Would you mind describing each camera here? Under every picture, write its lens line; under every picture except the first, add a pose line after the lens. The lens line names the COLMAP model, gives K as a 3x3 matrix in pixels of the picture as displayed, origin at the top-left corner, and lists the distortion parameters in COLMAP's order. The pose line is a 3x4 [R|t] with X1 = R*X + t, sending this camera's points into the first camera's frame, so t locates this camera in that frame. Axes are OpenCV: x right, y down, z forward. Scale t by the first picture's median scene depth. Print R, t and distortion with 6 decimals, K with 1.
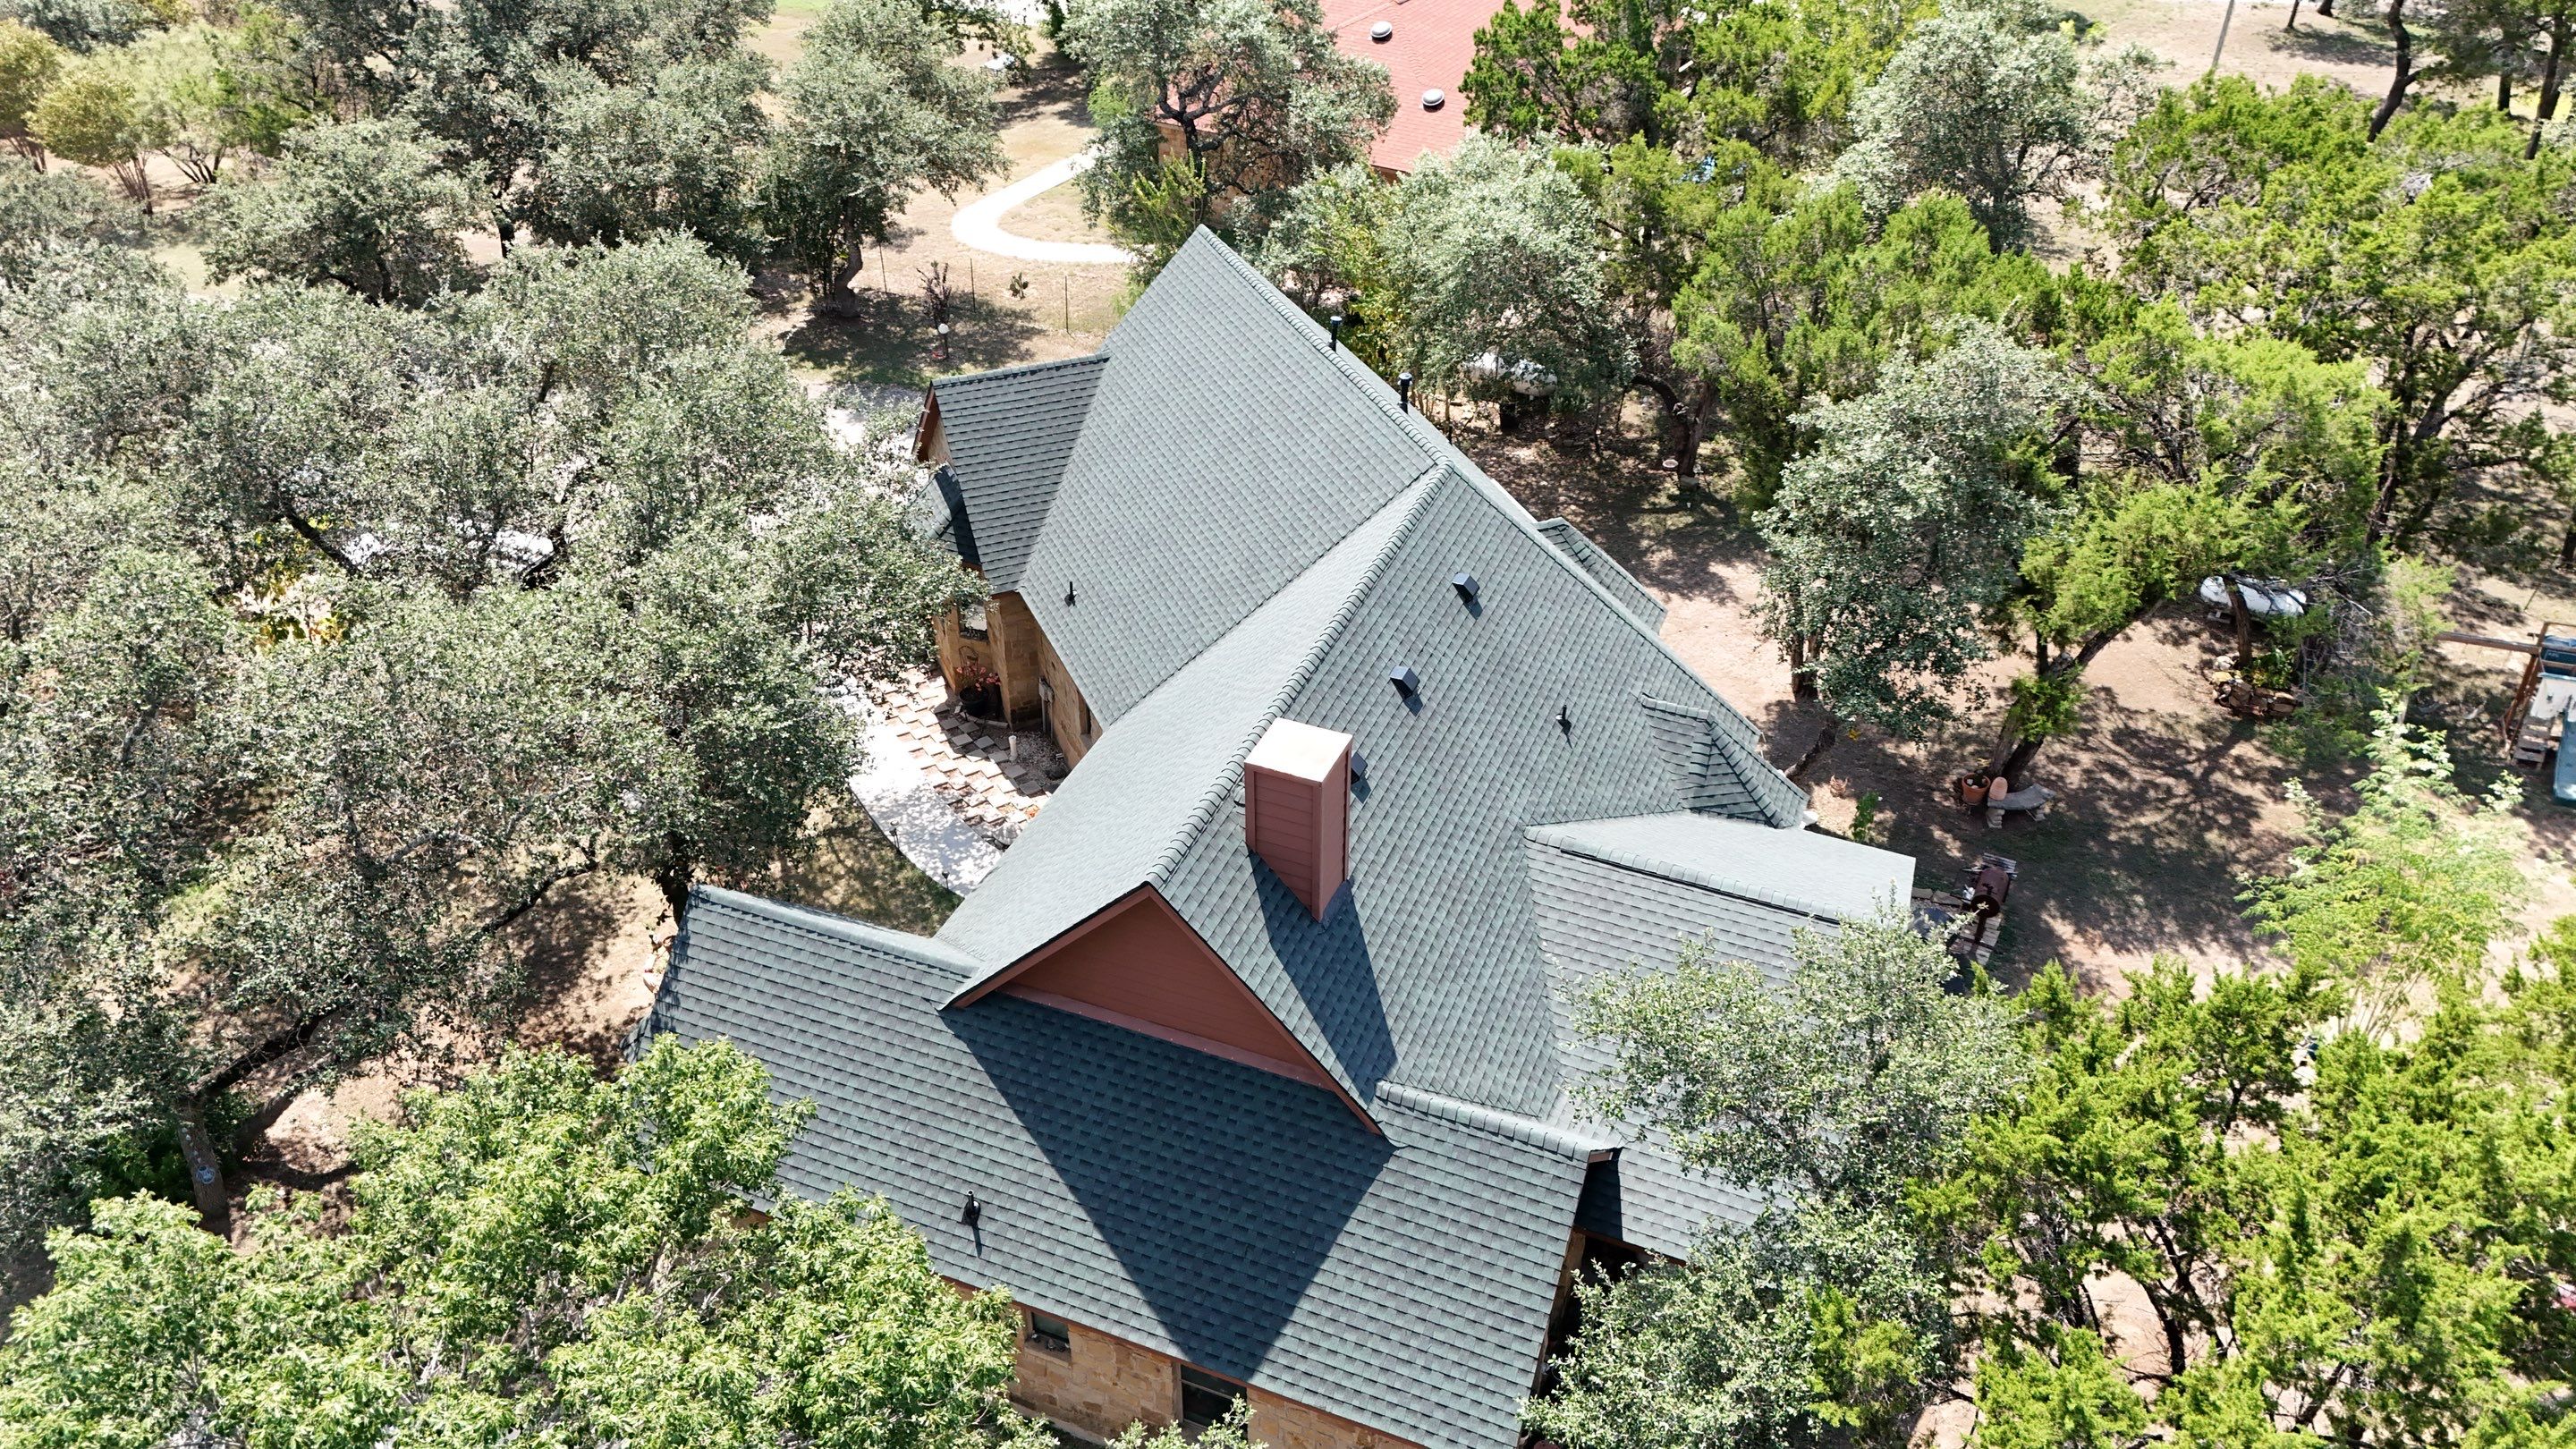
lens RADIAL K [[2130.0, 0, 1295.1], [0, 2130.0, 673.9], [0, 0, 1]] dist [0.143796, -0.239855]
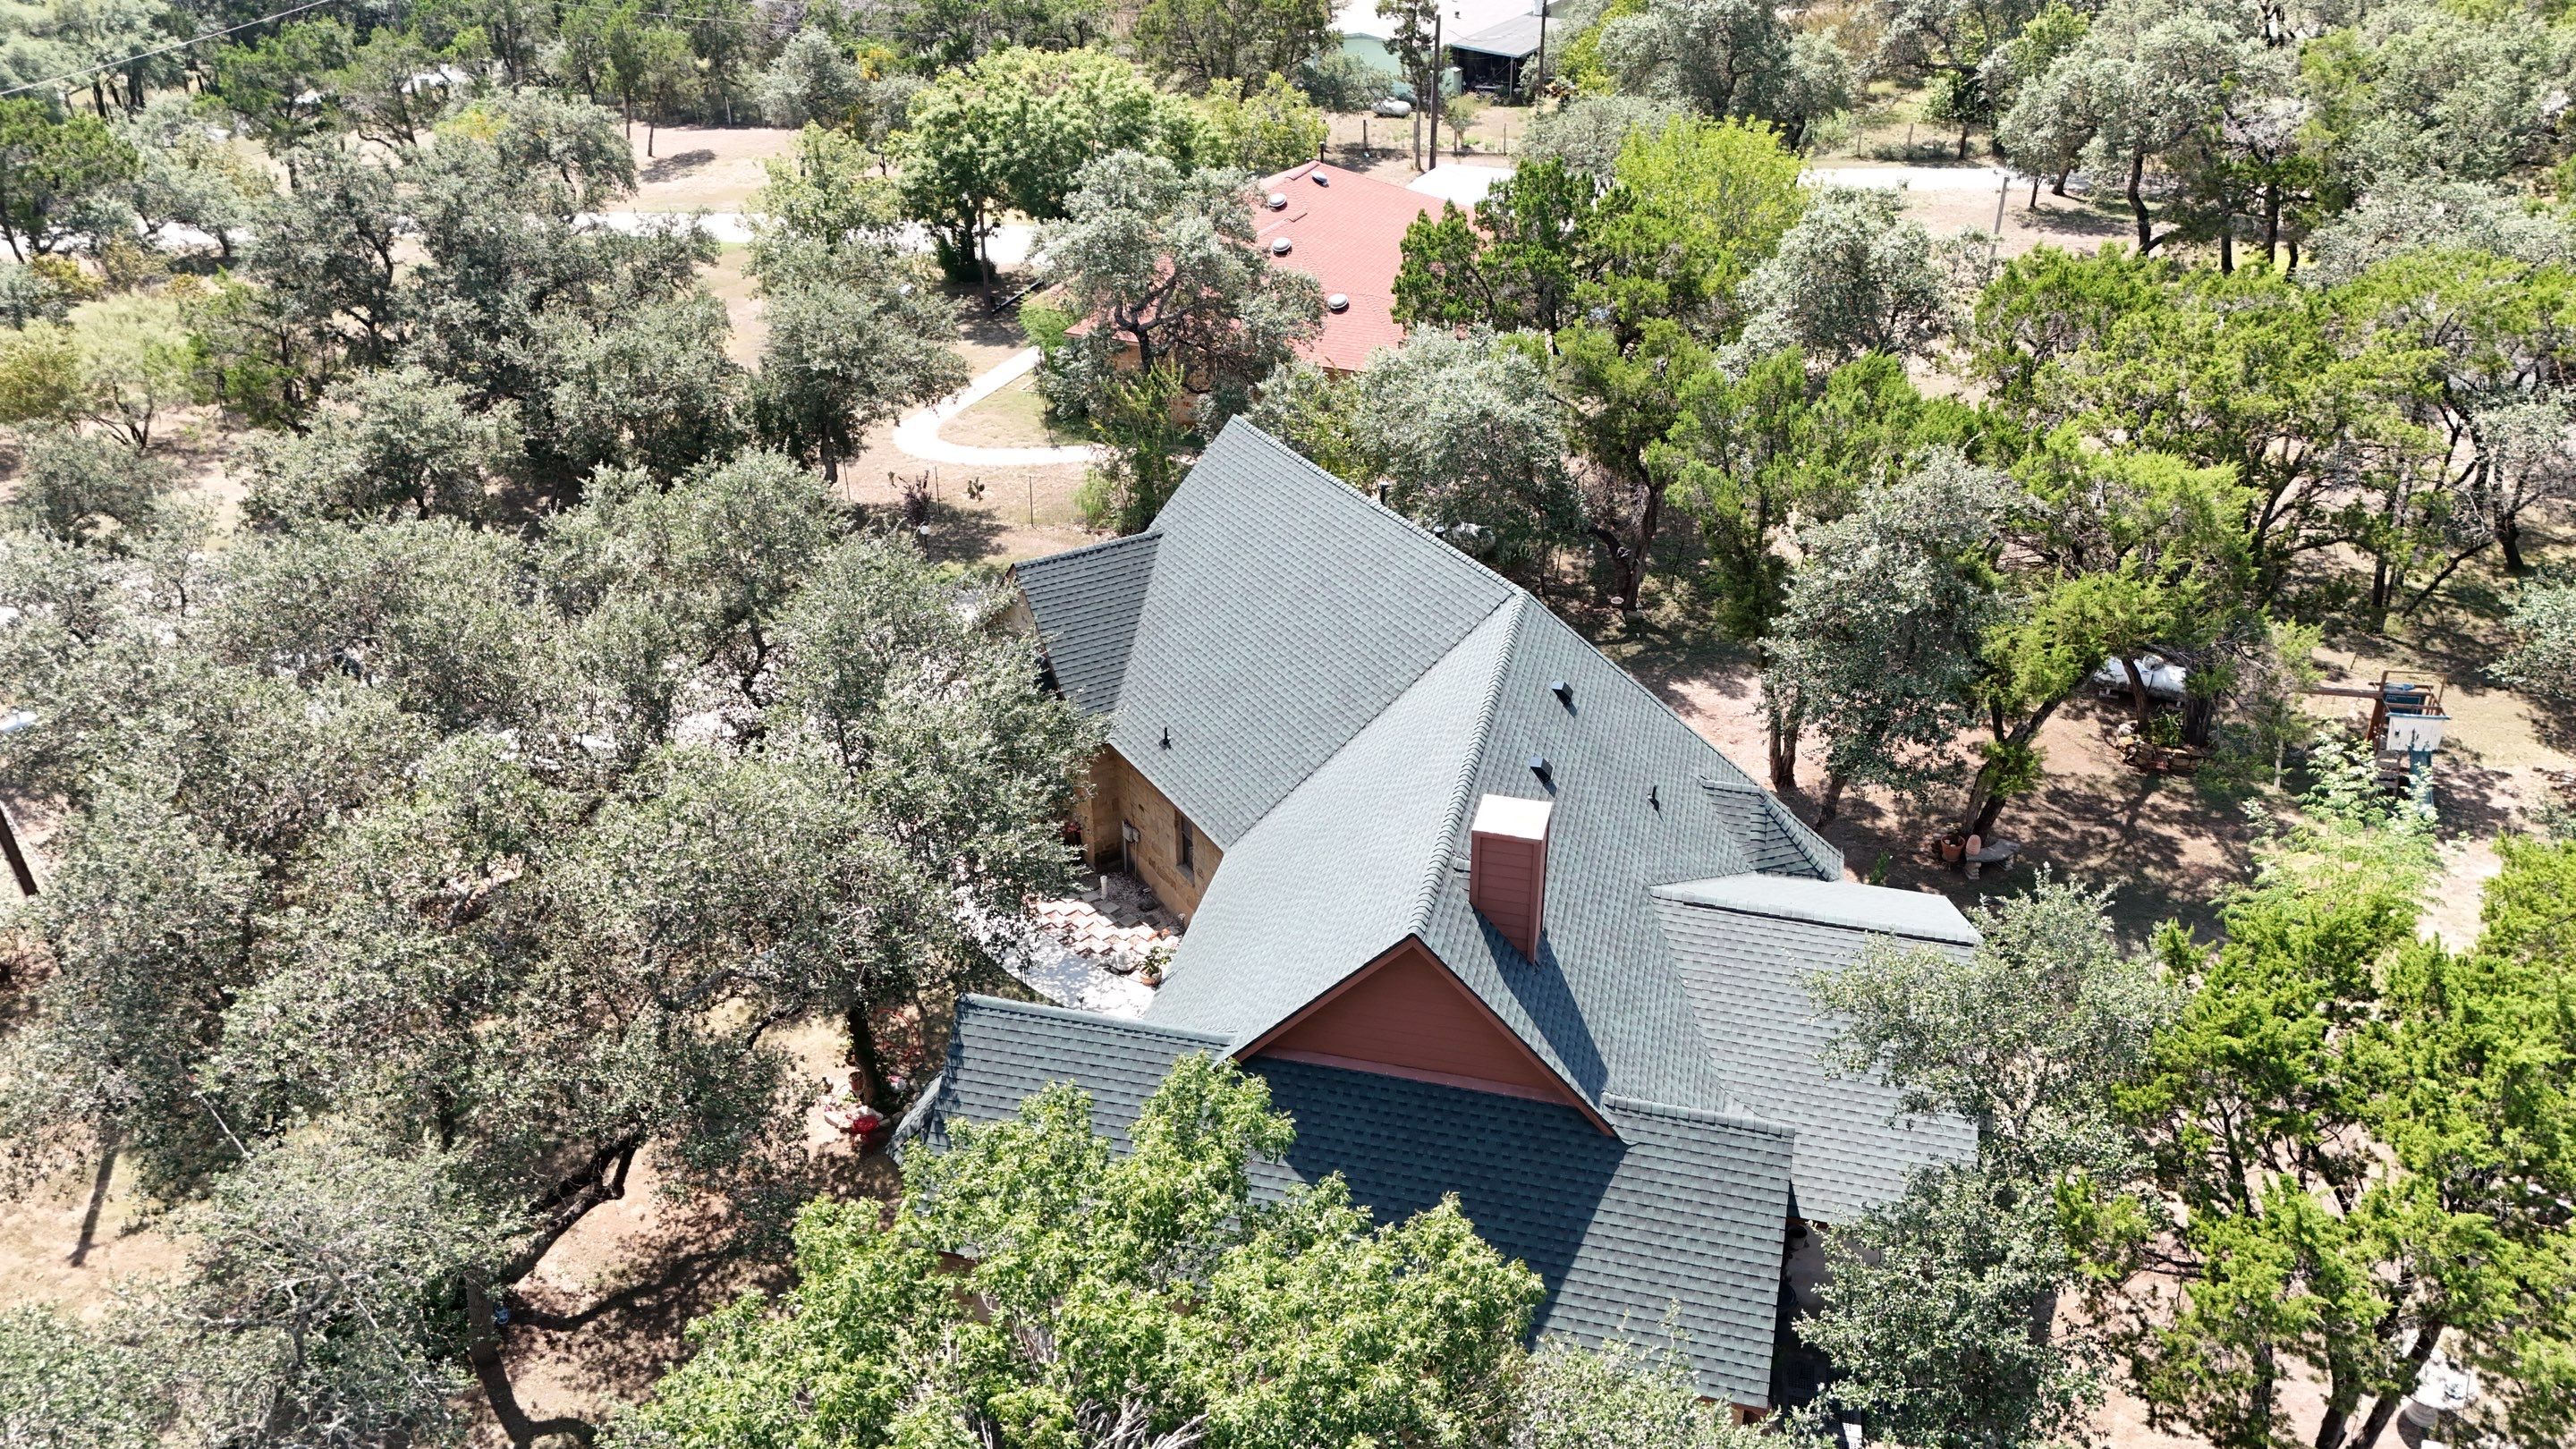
lens RADIAL K [[2130.0, 0, 1295.1], [0, 2130.0, 673.9], [0, 0, 1]] dist [0.143796, -0.239855]
pose [[0.989202, -0.072865, 0.127165, -0.175154], [0.084753, 0.992263, -0.090722, 0.035593], [-0.119570, 0.100519, 0.987724, -0.116178]]
